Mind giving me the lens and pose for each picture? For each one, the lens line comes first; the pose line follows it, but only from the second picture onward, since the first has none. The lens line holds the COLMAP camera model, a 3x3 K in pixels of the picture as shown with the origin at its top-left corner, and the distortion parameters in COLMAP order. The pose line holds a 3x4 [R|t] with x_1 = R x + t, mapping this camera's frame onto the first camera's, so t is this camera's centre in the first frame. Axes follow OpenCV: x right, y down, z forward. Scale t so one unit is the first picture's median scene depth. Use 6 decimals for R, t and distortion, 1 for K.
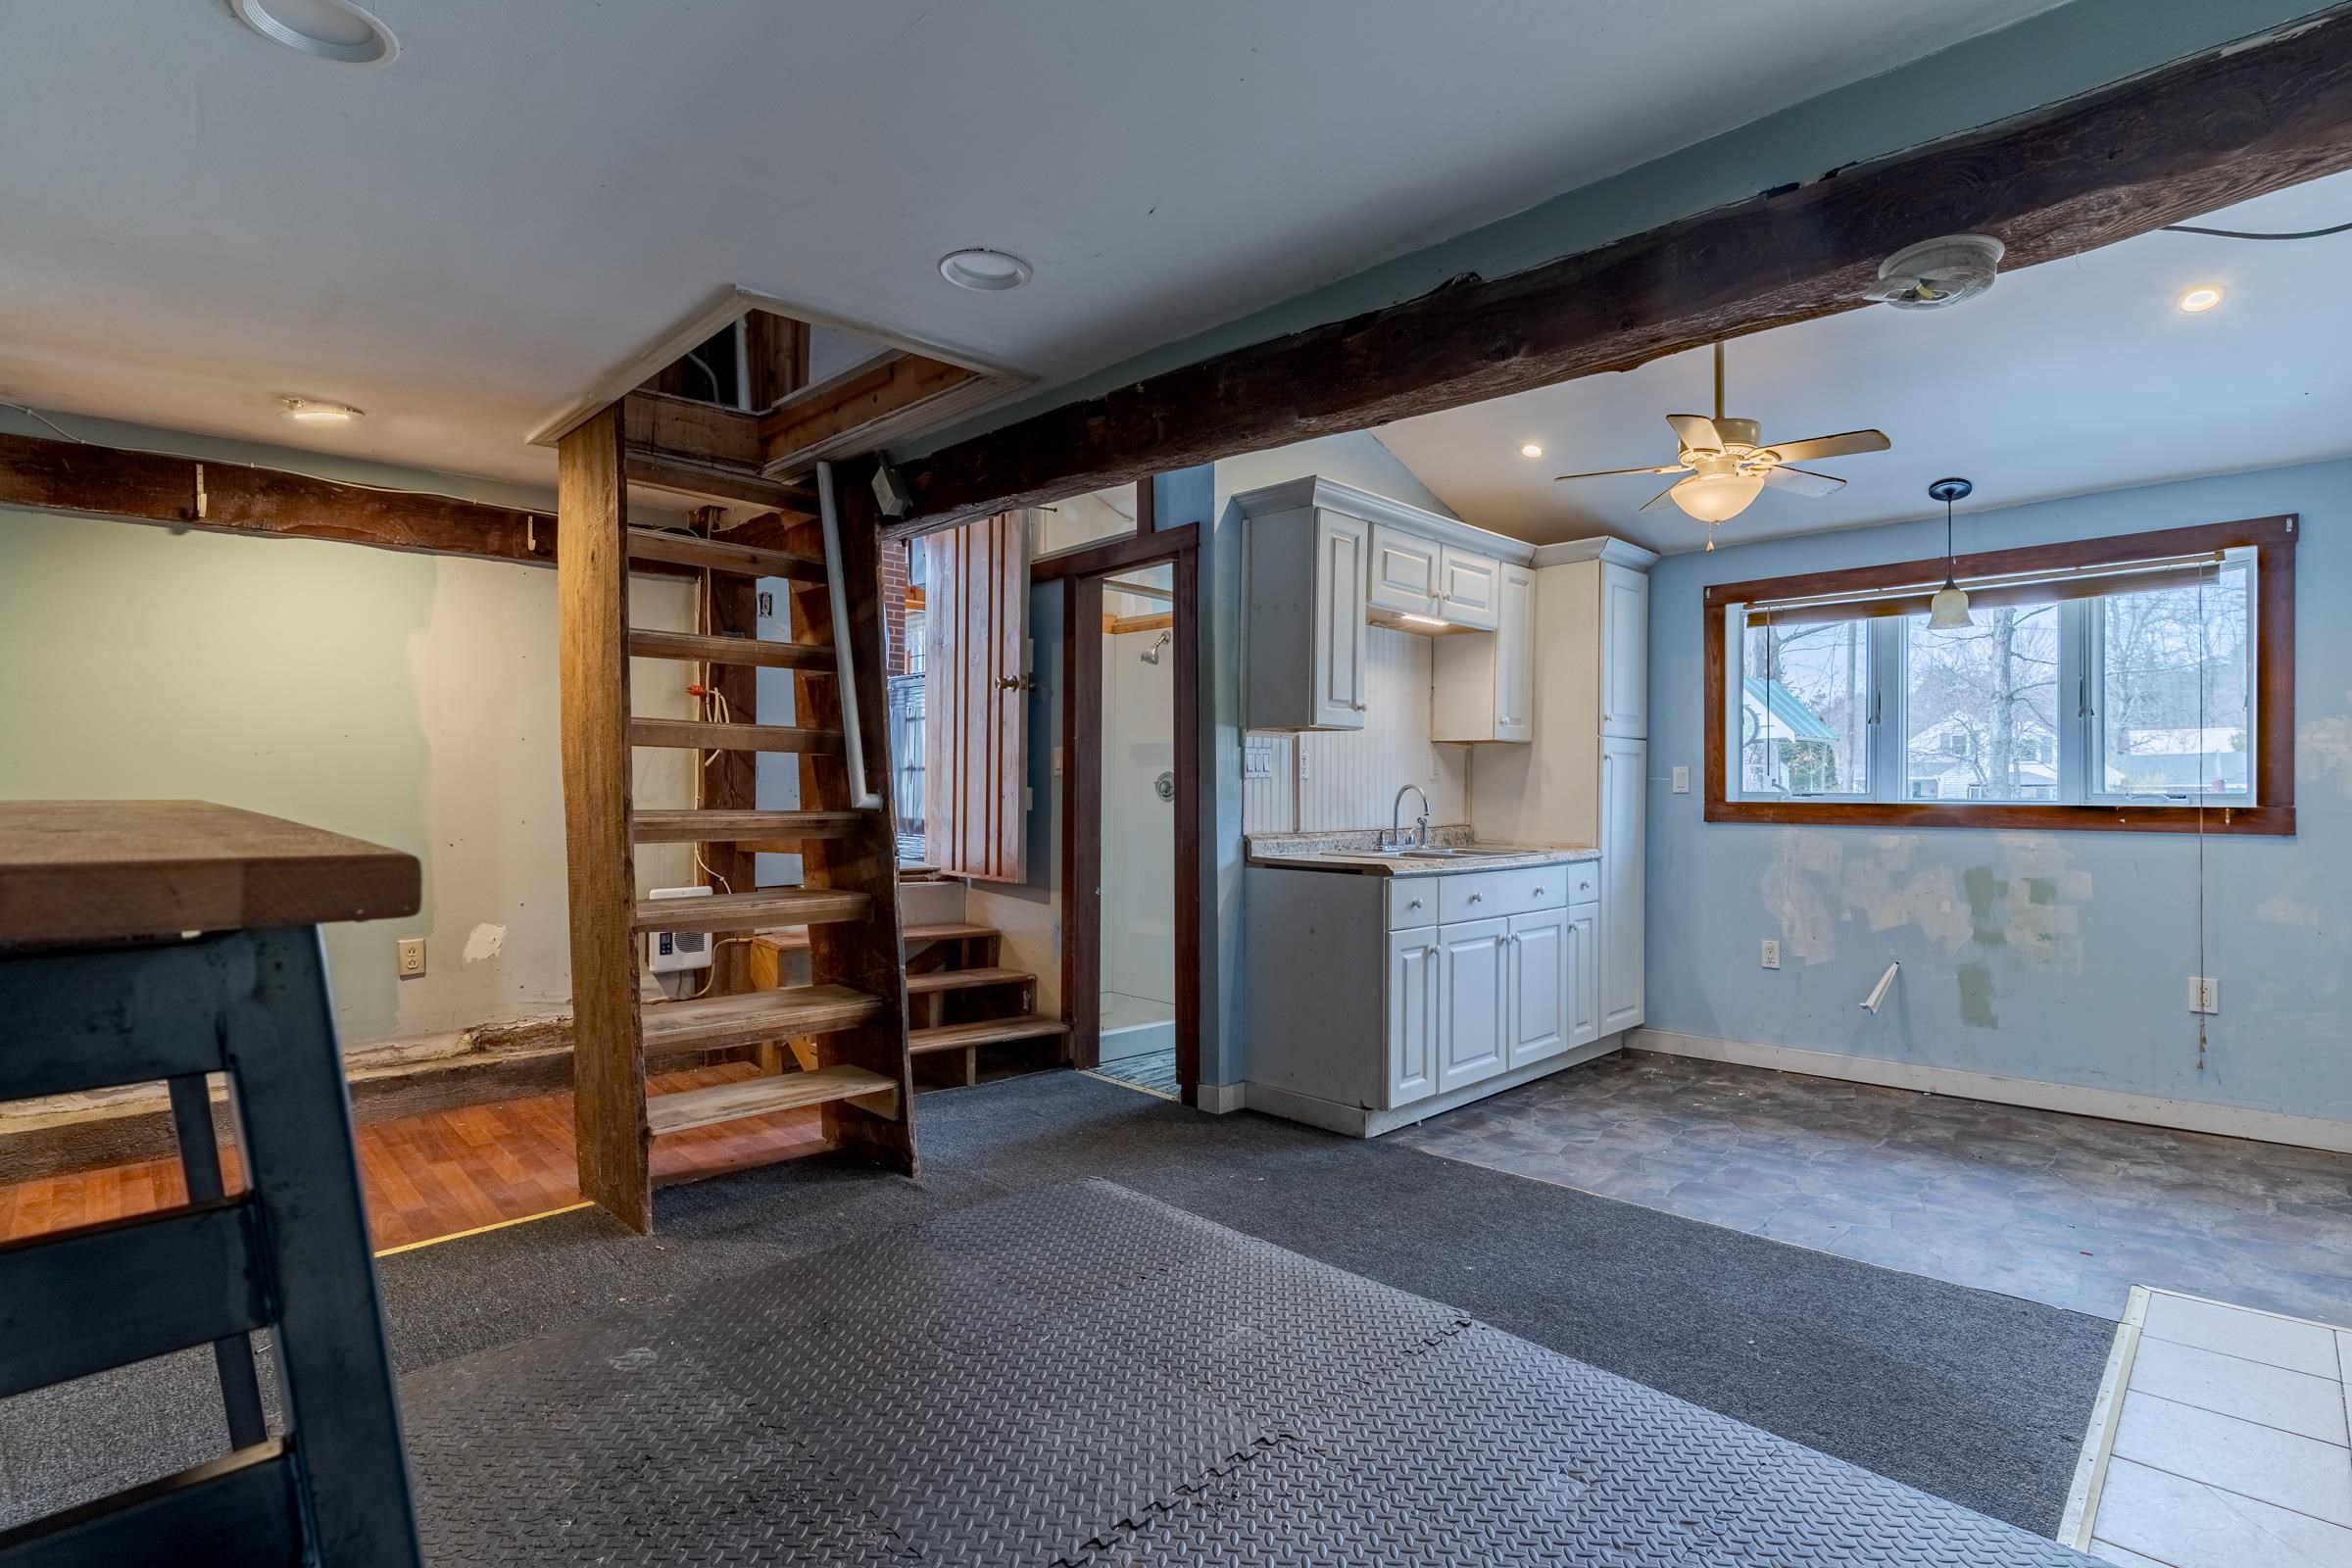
lens RADIAL K [[1117.4, 0, 1168.4], [0, 1117.4, 793.1], [0, 0, 1]] dist [-0.010180, -0.000686]
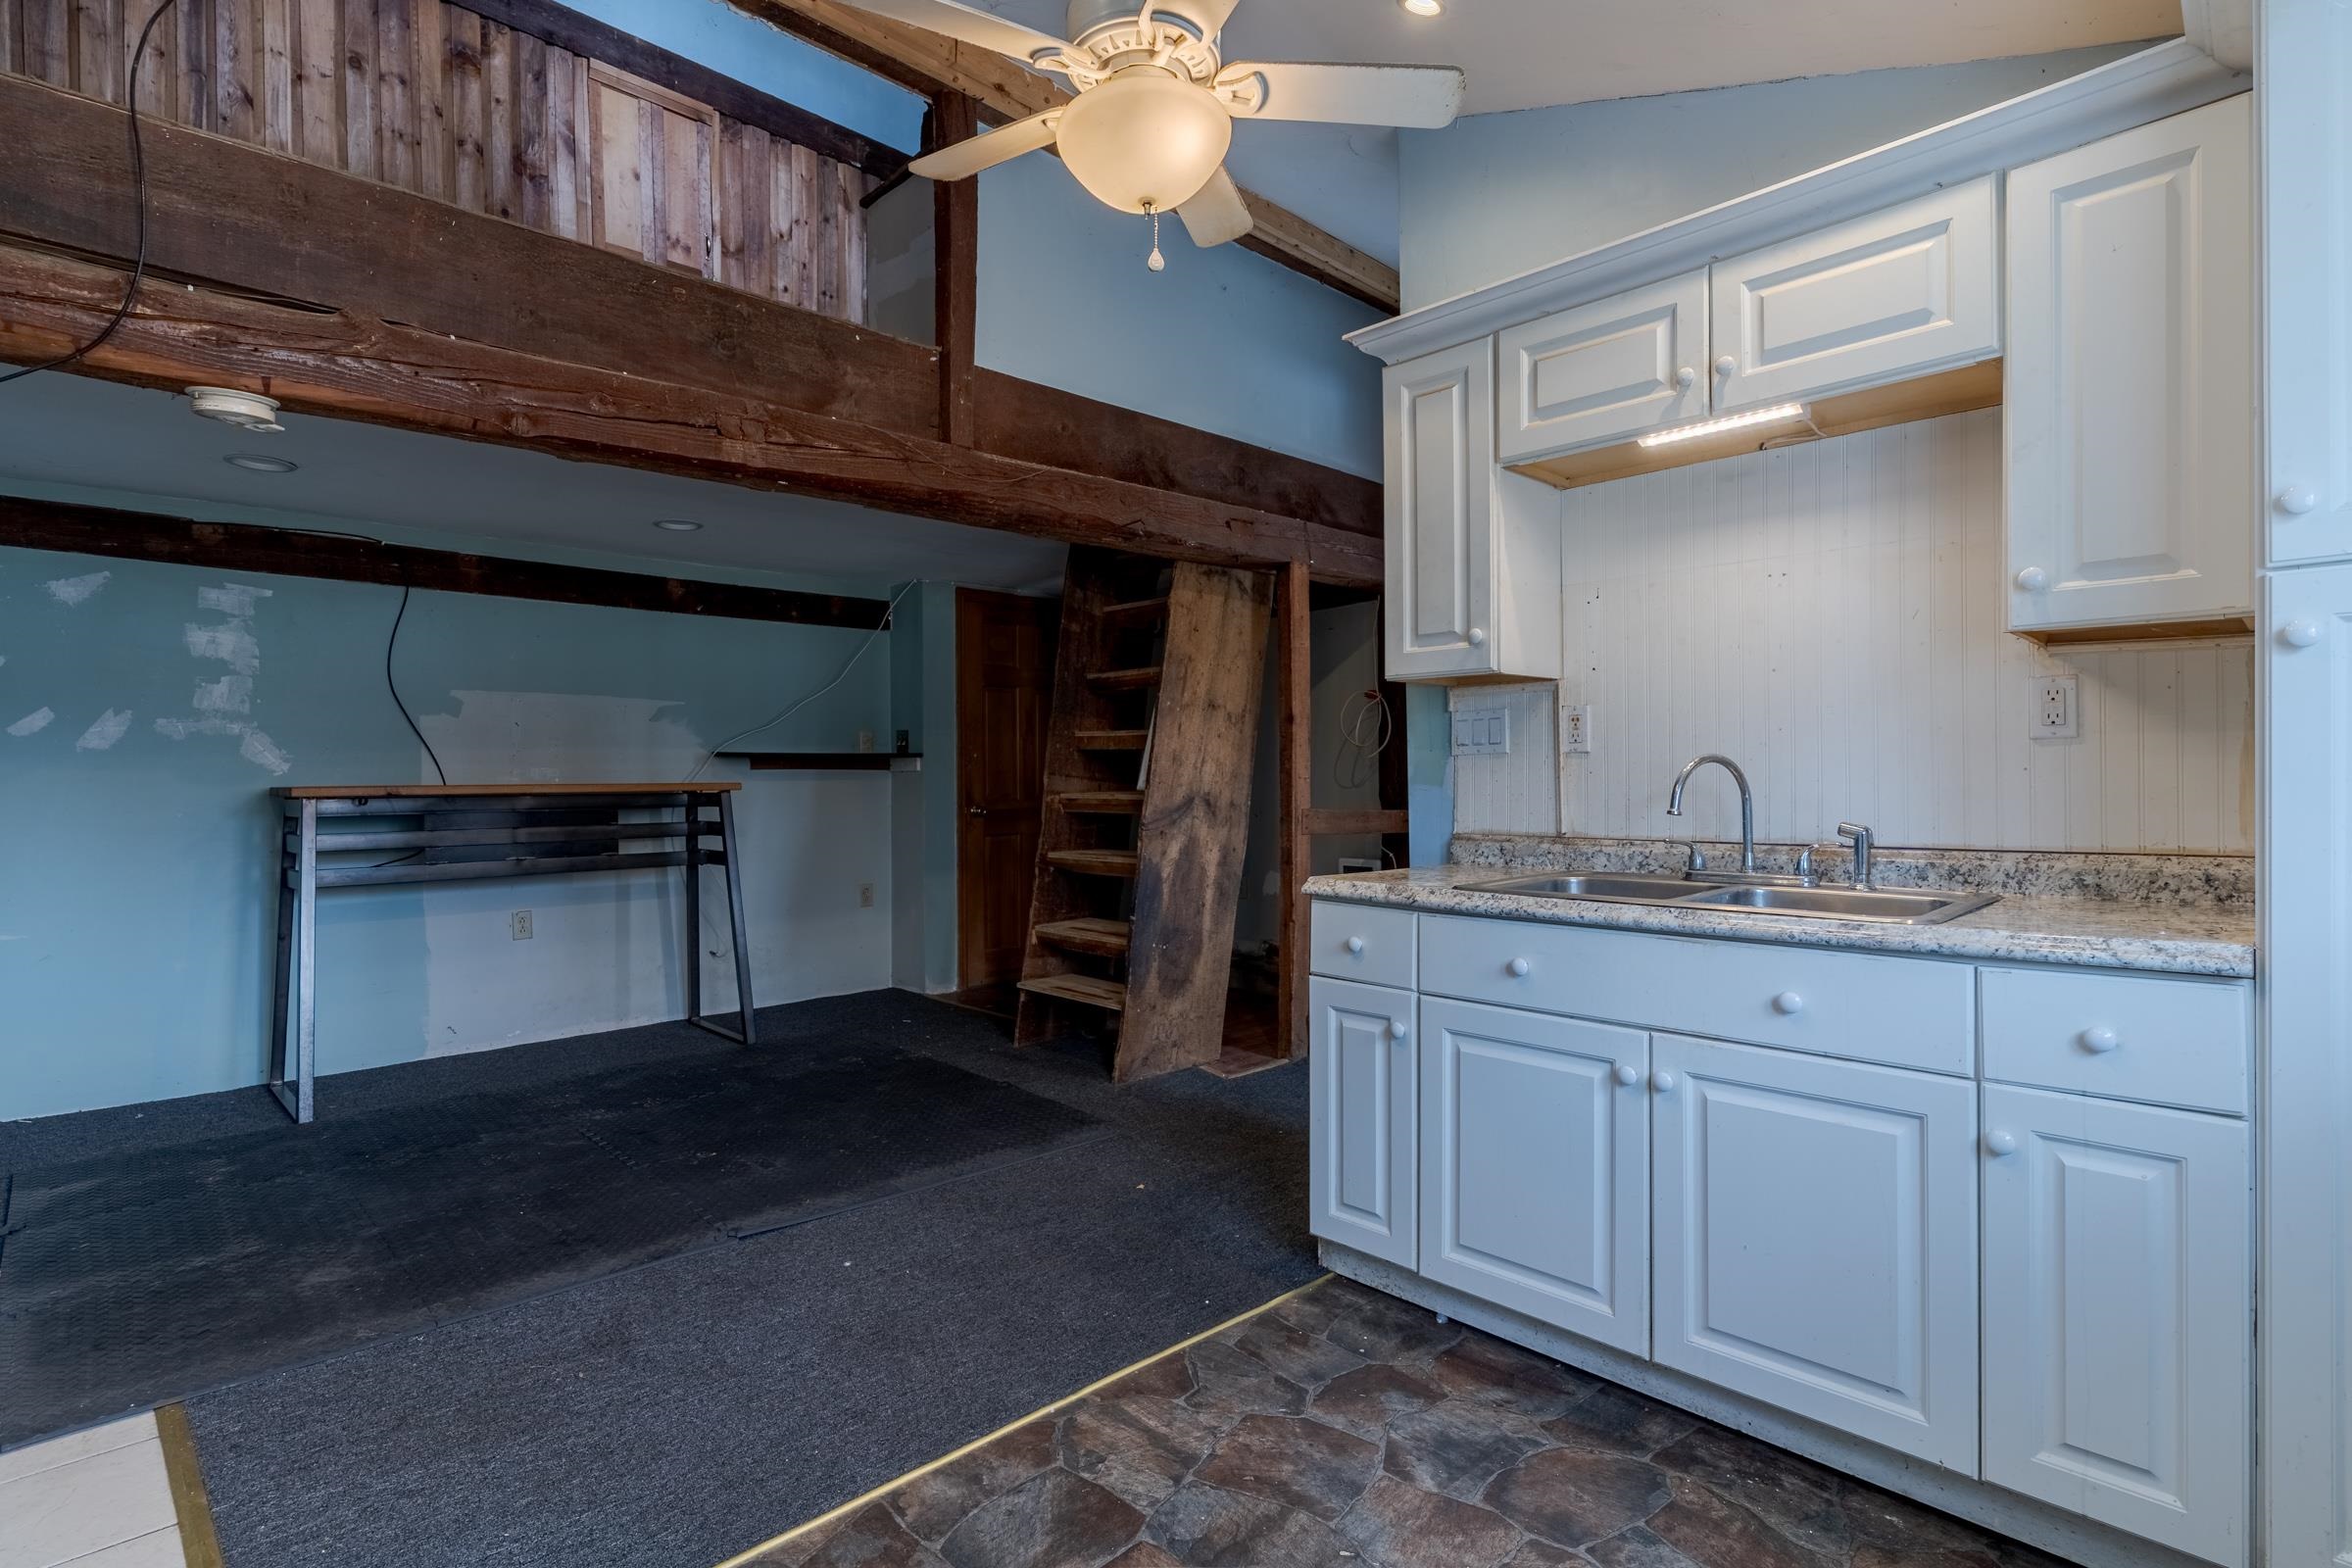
lens RADIAL K [[1117.4, 0, 1168.0], [0, 1117.4, 785.2], [0, 0, 1]] dist [-0.010180, -0.000686]
pose [[-0.011253, -0.002707, -0.999933, 0.825676], [0.004684, 0.999985, -0.002760, 0.007604], [0.999926, -0.004714, -0.011240, 0.854488]]
